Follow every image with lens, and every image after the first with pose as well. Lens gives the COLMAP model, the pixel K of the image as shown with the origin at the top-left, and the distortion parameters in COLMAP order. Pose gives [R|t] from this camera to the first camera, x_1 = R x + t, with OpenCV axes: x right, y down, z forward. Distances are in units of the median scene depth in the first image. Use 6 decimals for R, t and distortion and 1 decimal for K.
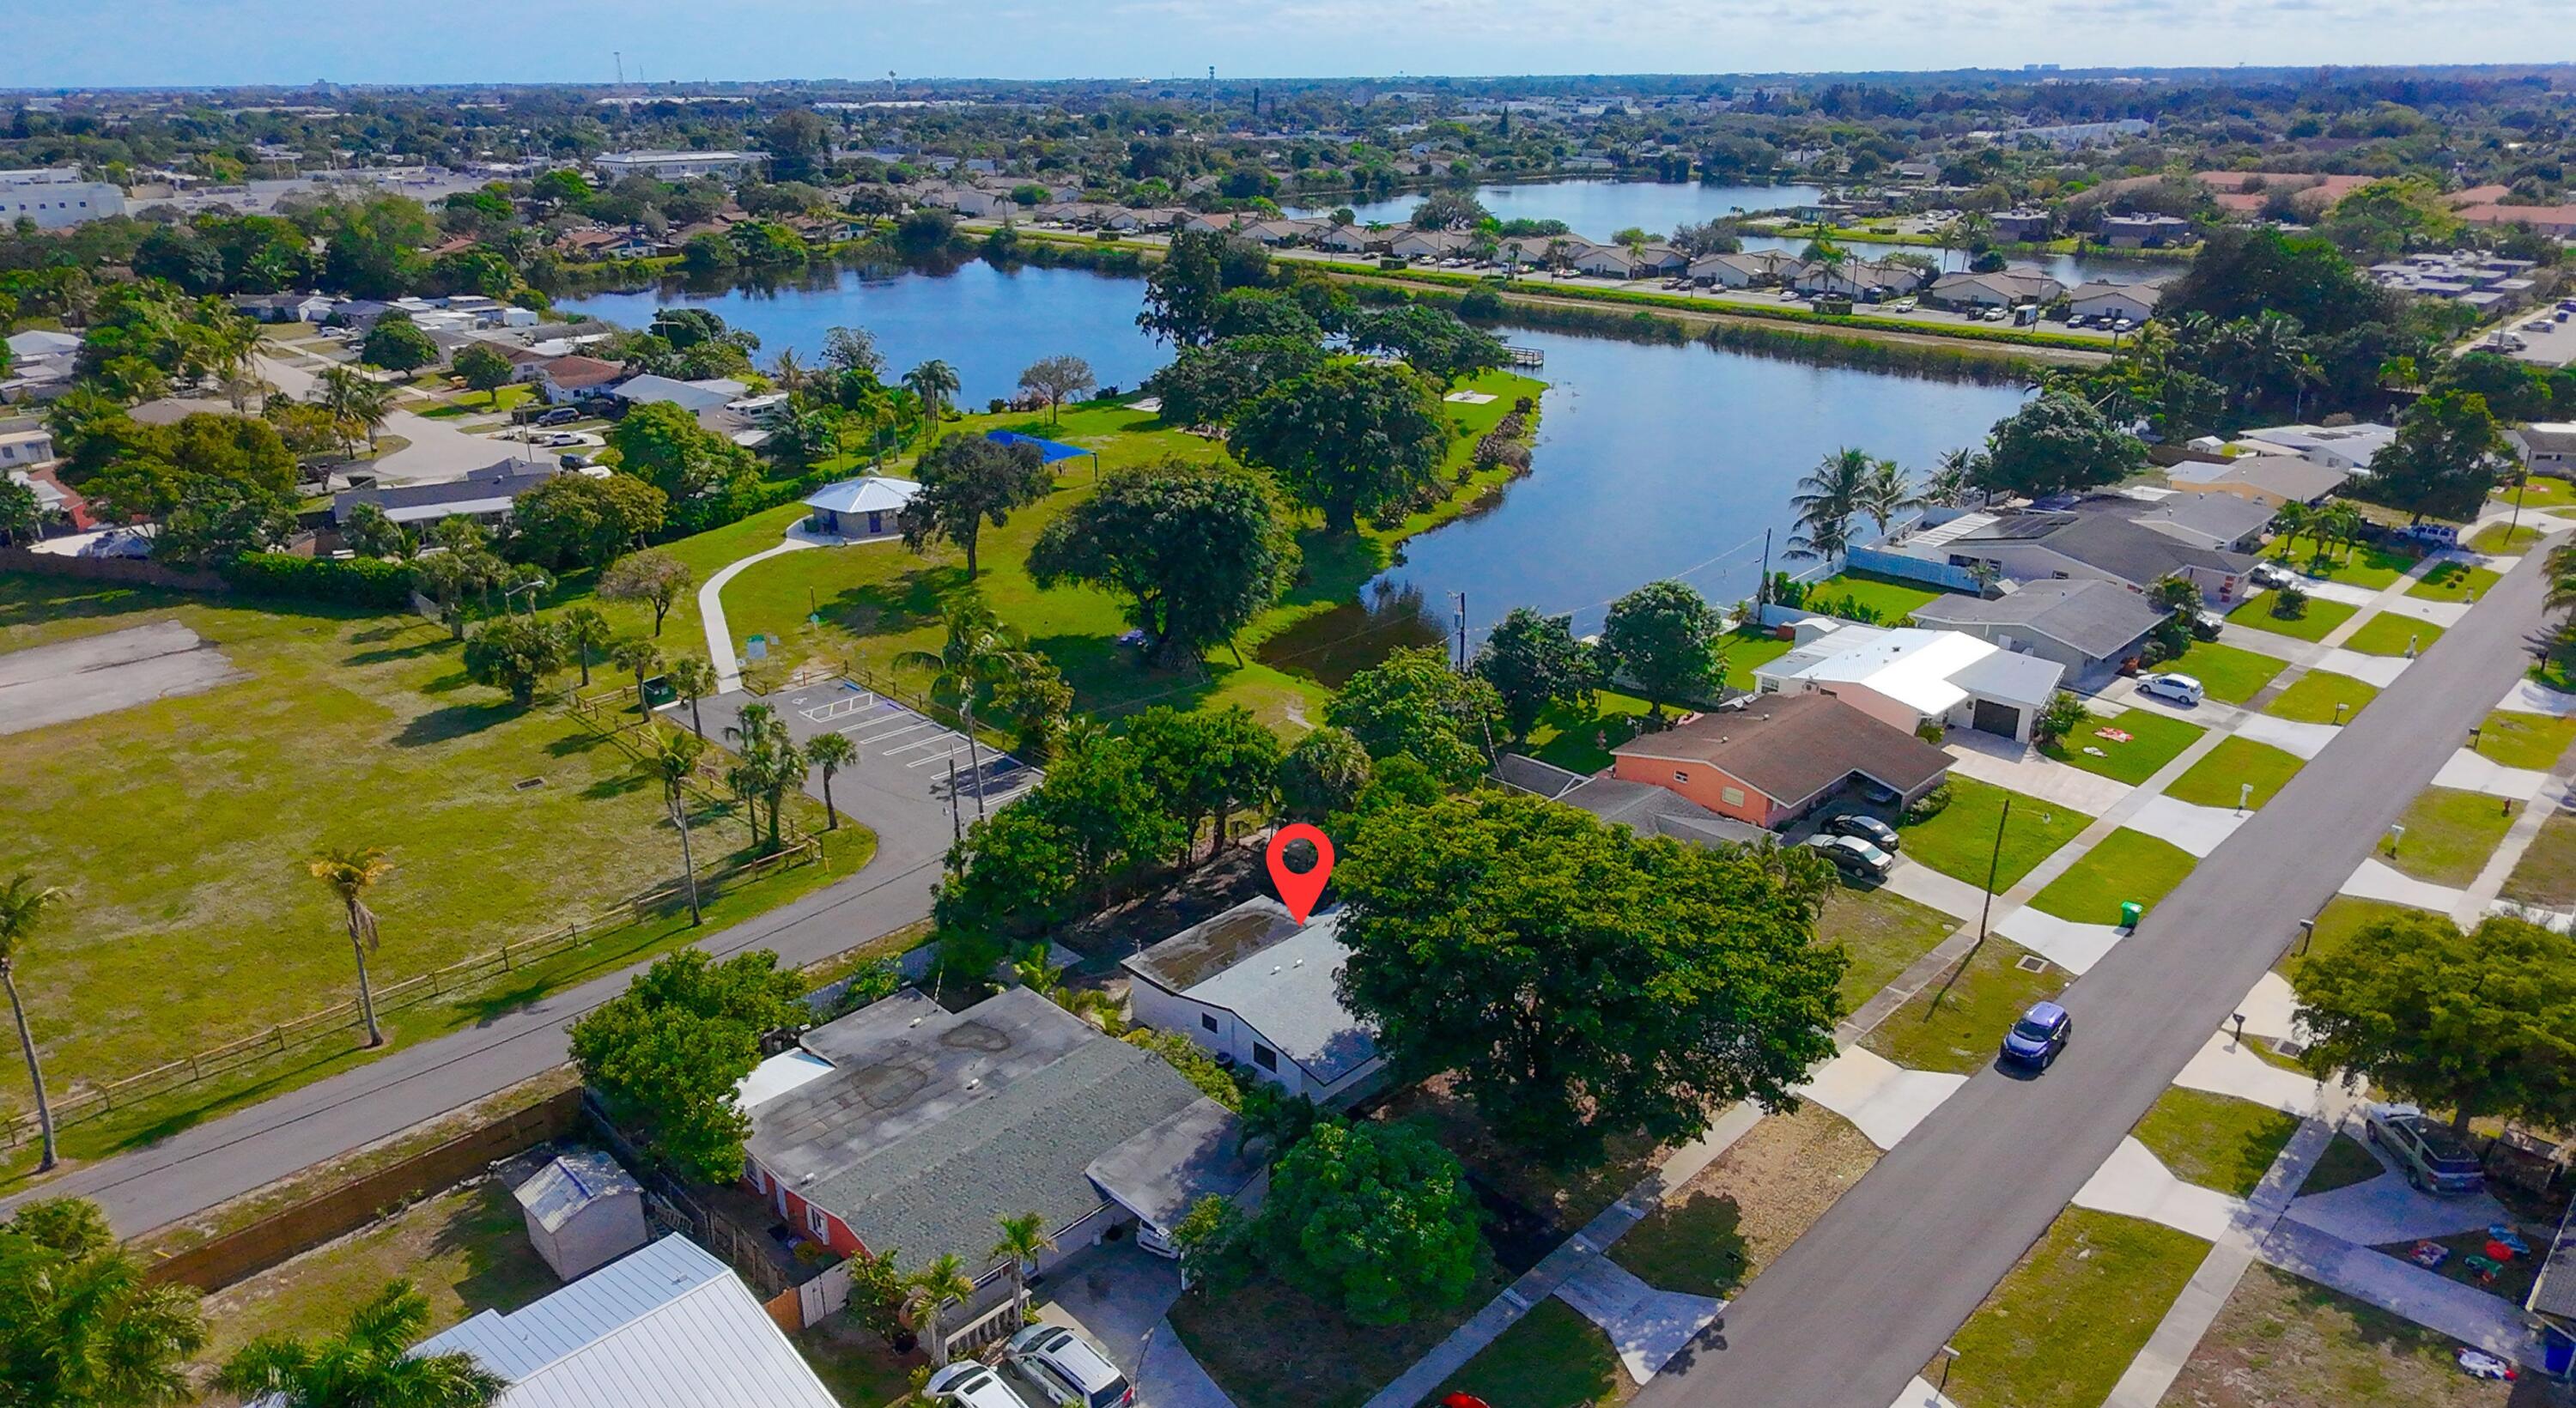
lens RADIAL K [[1652.3, 0, 1295.5], [0, 1652.3, 703.7], [0, 0, 1]] dist [-0.000402, 0.003253]
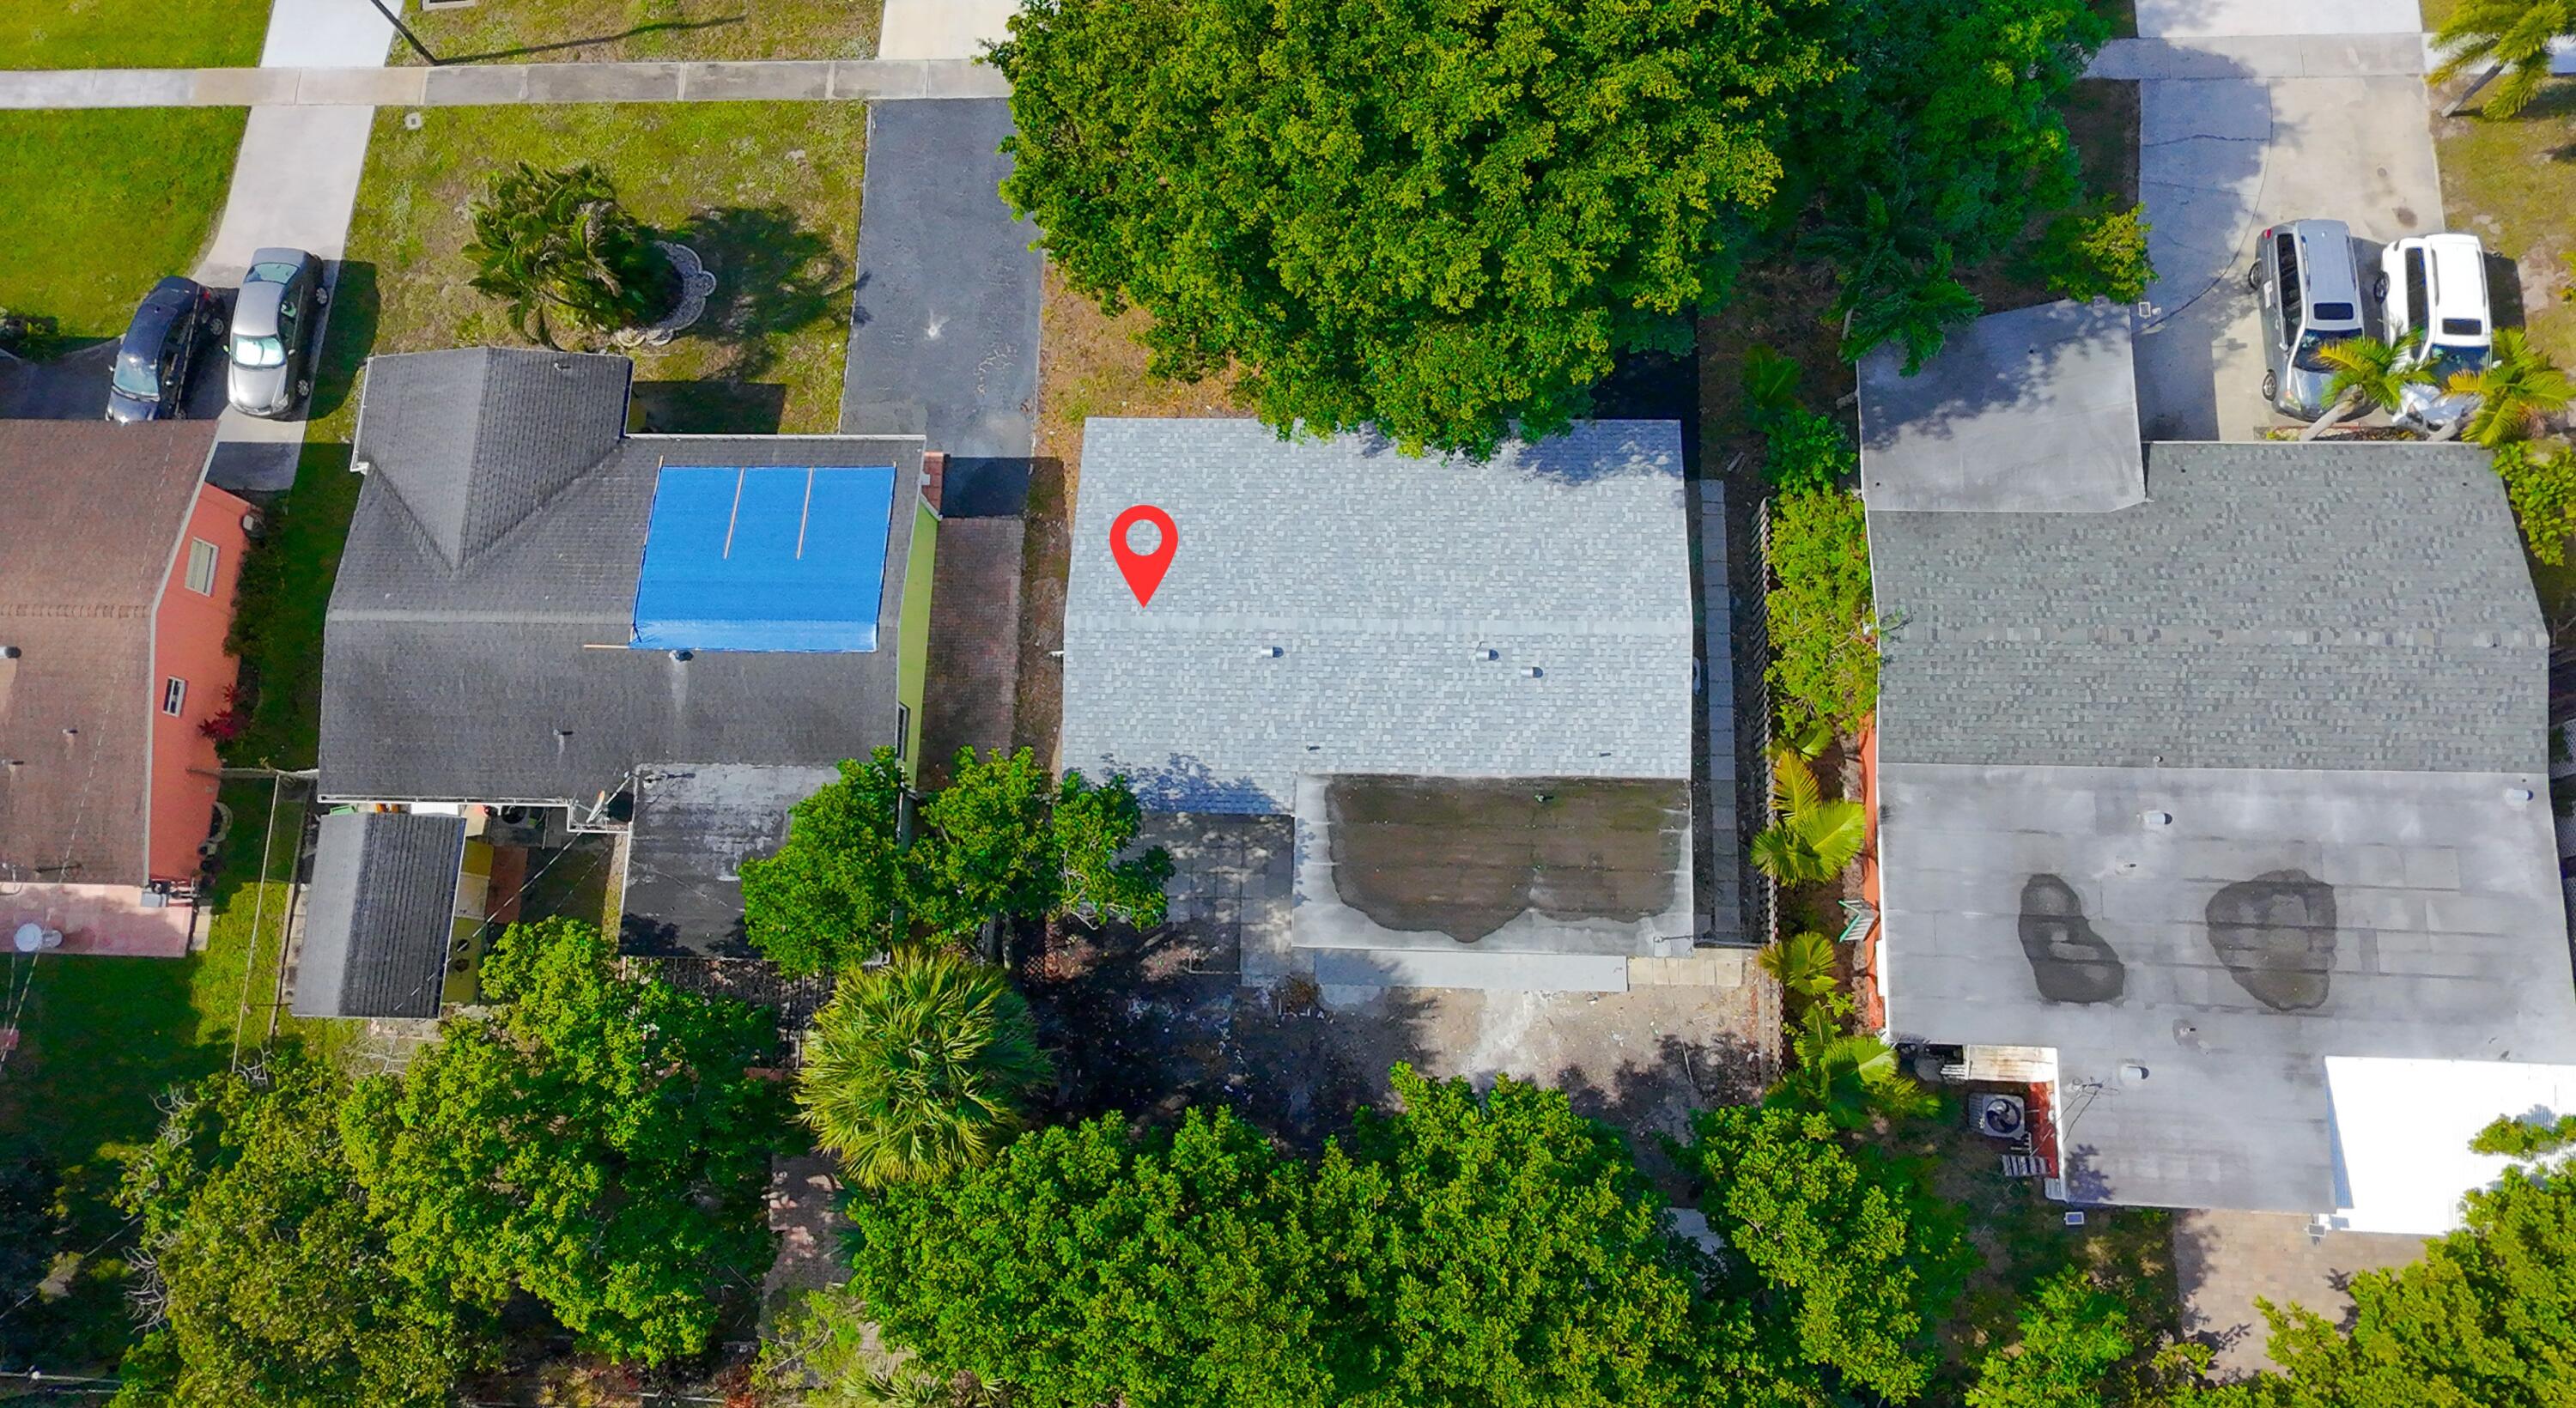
lens RADIAL K [[1650.6, 0, 1299.7], [0, 1650.6, 705.2], [0, 0, 1]] dist [0.018659, -0.016549]
pose [[-0.680516, -0.701981, 0.210051, -0.041391], [0.333140, -0.041088, 0.941982, -0.182805], [-0.652622, 0.711010, 0.261819, 0.475897]]
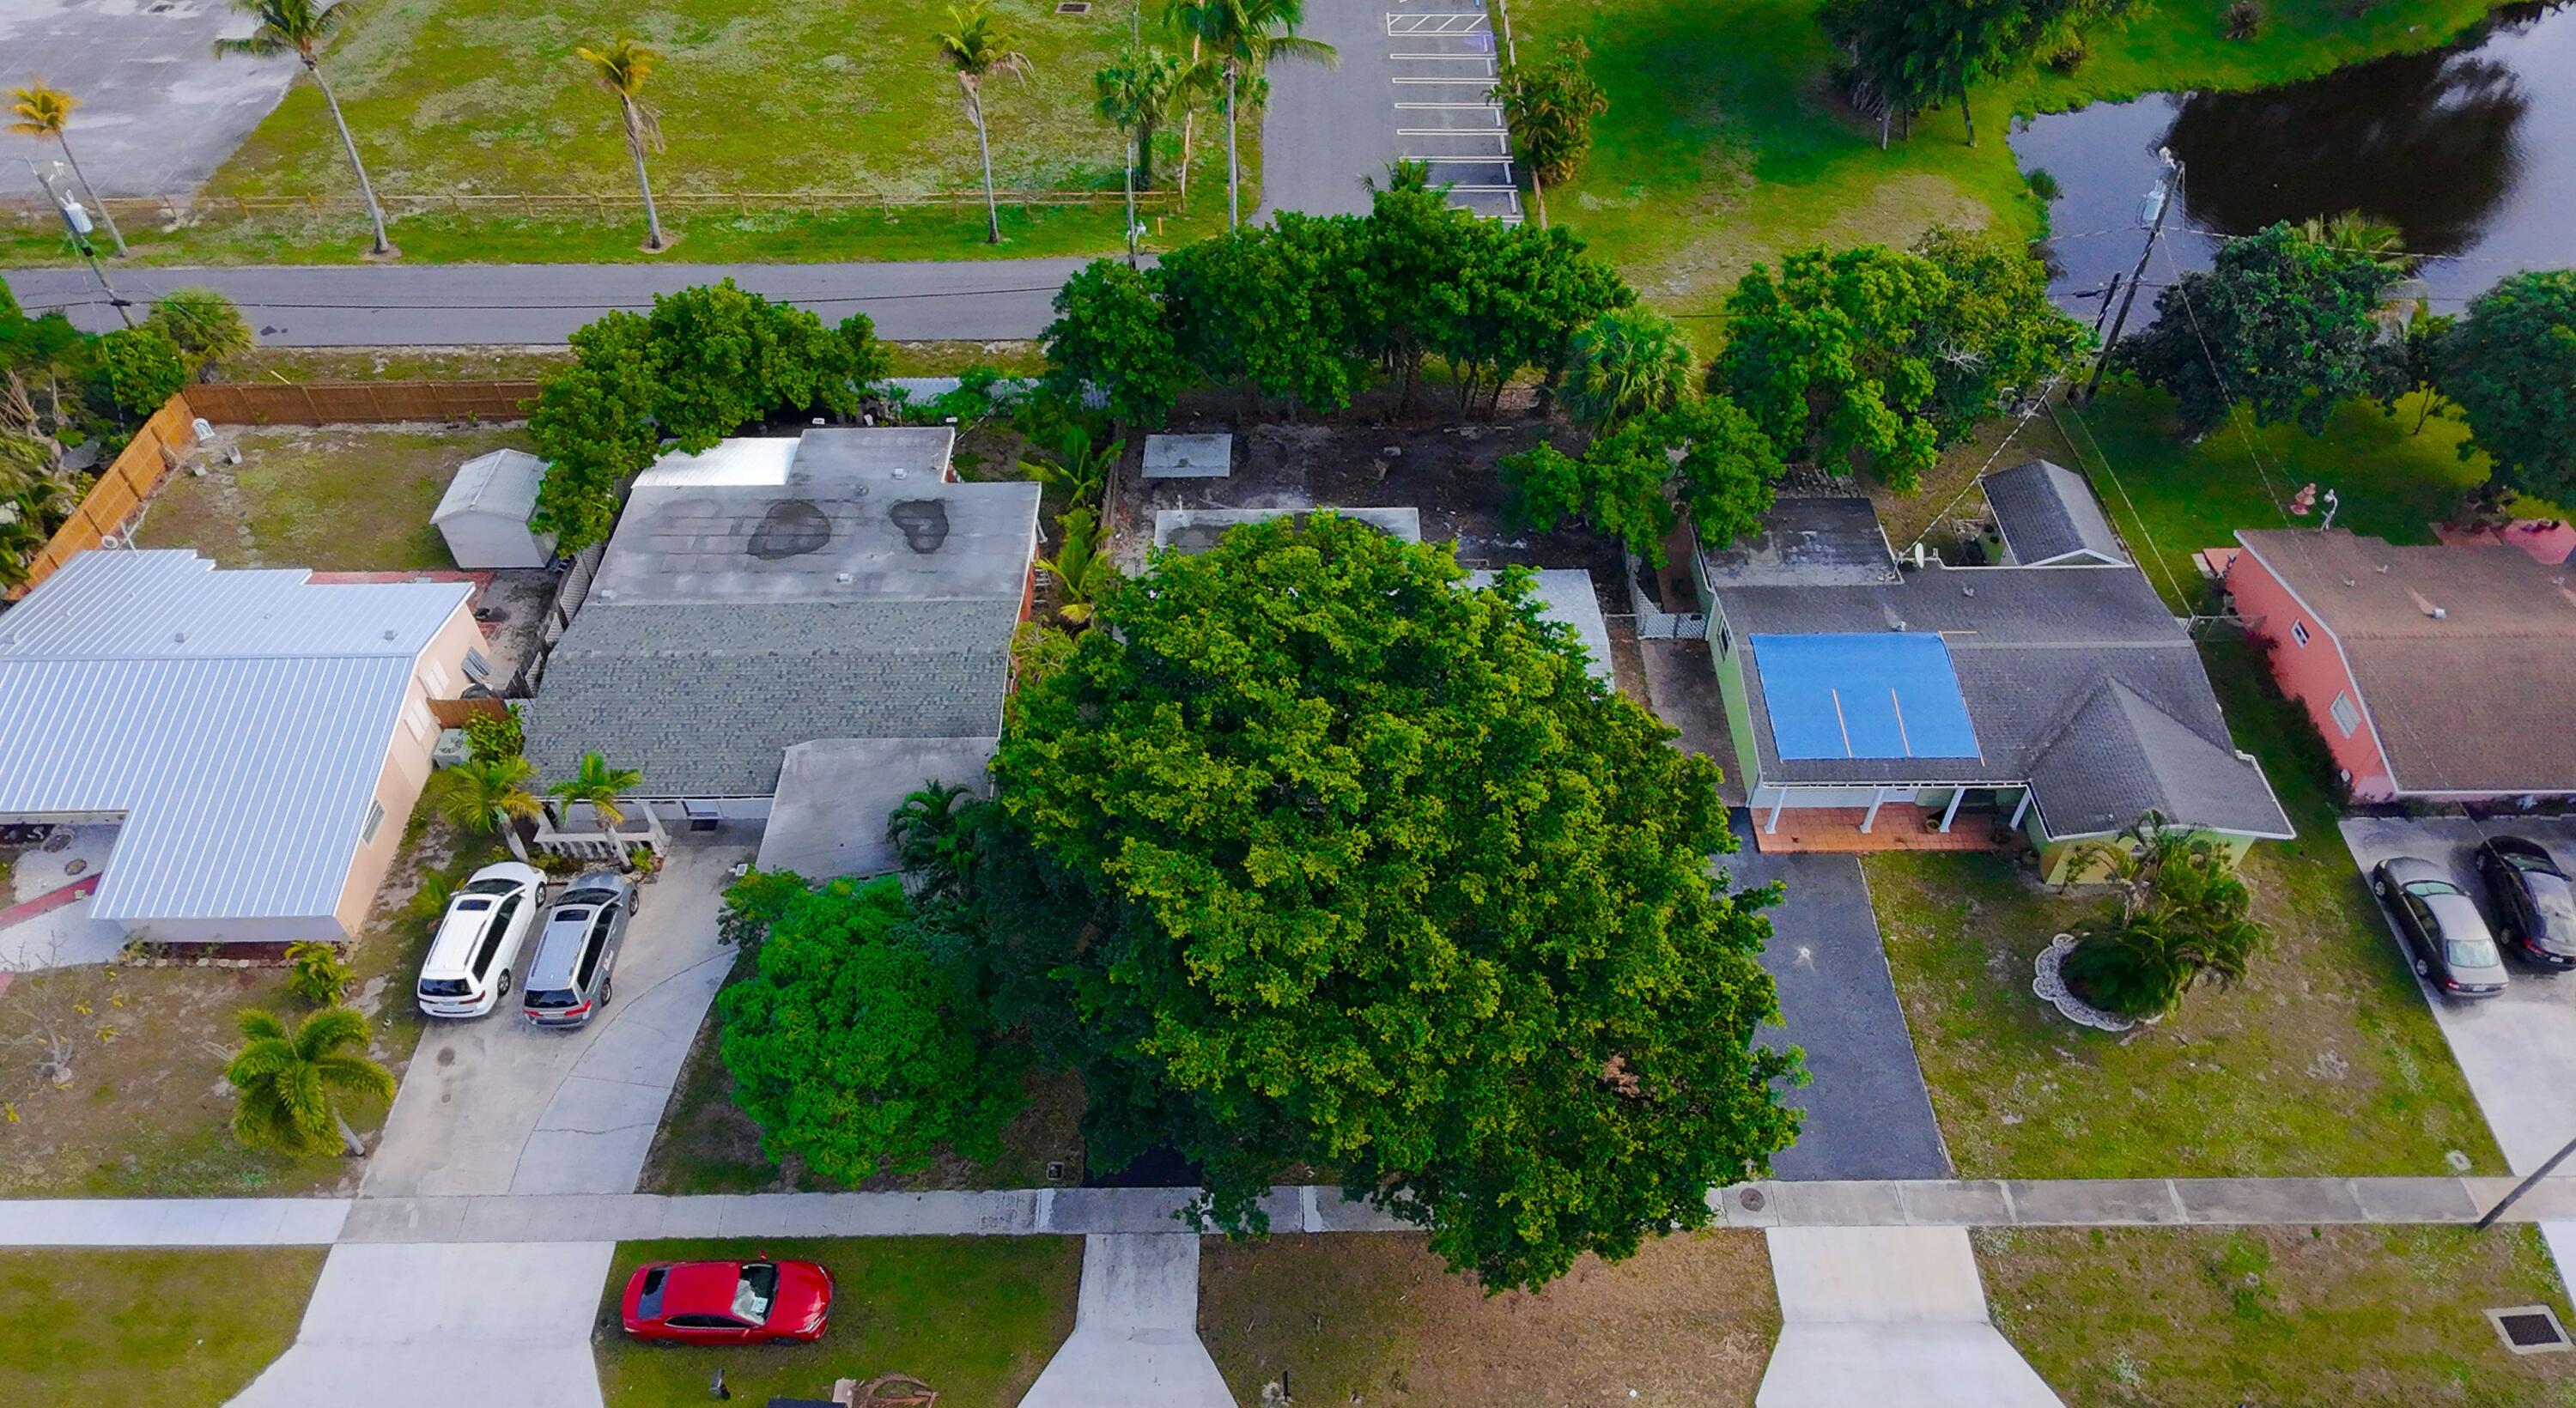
lens RADIAL K [[1652.3, 0, 1295.5], [0, 1652.3, 703.7], [0, 0, 1]] dist [-0.000402, 0.003253]
pose [[0.708443, 0.511419, -0.486373, 0.189042], [-0.251964, 0.826999, 0.502579, -0.090342], [0.659259, -0.233501, 0.714742, 0.253556]]
